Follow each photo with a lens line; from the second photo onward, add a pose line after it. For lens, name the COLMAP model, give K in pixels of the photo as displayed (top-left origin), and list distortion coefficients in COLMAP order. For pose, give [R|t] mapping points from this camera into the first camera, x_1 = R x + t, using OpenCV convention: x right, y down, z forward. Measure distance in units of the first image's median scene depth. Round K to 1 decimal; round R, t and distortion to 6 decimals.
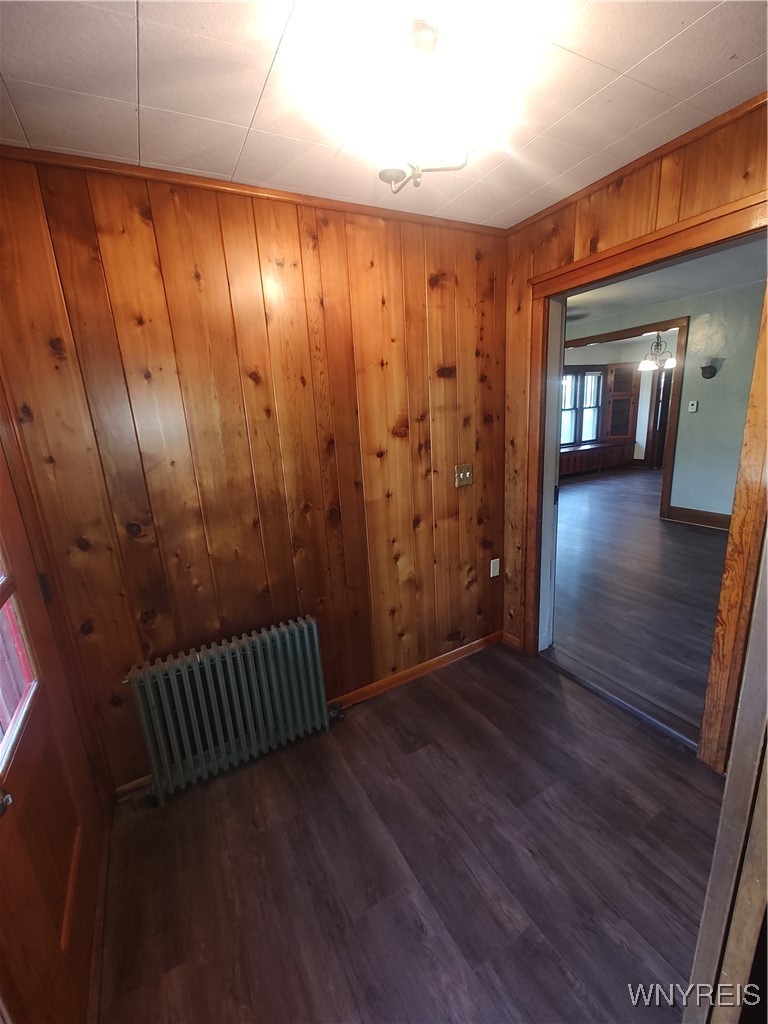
lens RADIAL K [[418.0, 0, 380.1], [0, 418.0, 513.4], [0, 0, 1]] dist [0.003302, 0.000185]
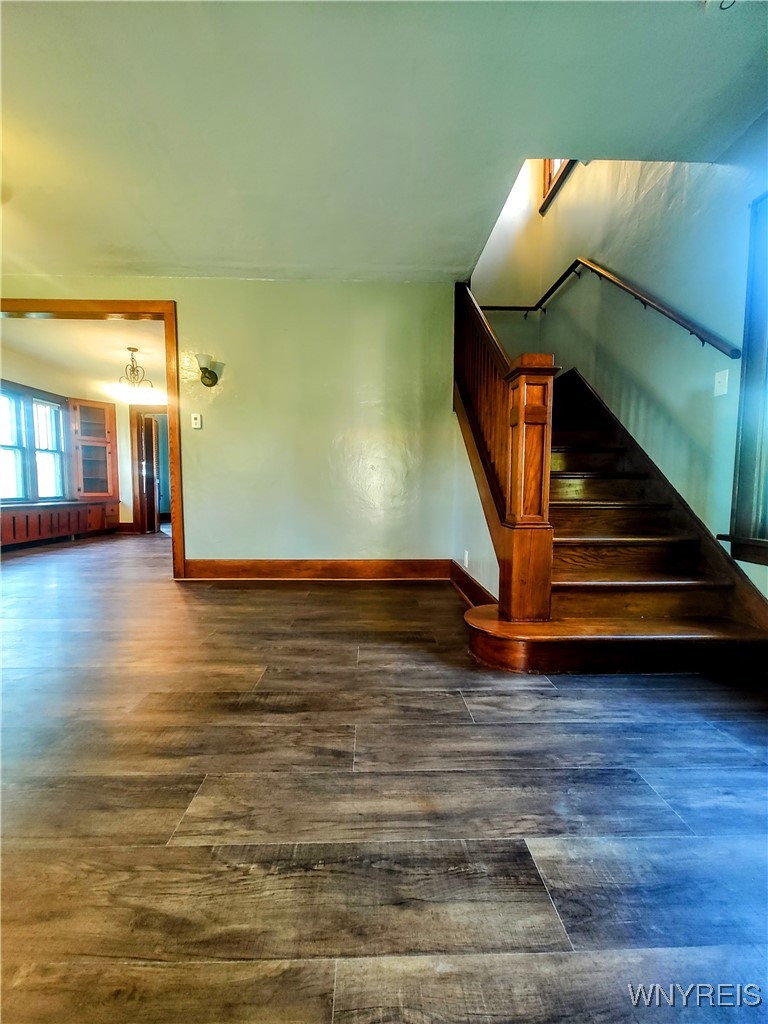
lens RADIAL K [[418.0, 0, 381.8], [0, 418.0, 519.0], [0, 0, 1]] dist [0.003302, 0.000185]
pose [[0.444169, -0.001338, 0.895942, 0.129089], [0.183724, 0.978884, -0.089621, 0.023426], [-0.876903, 0.204413, 0.435036, 0.240149]]
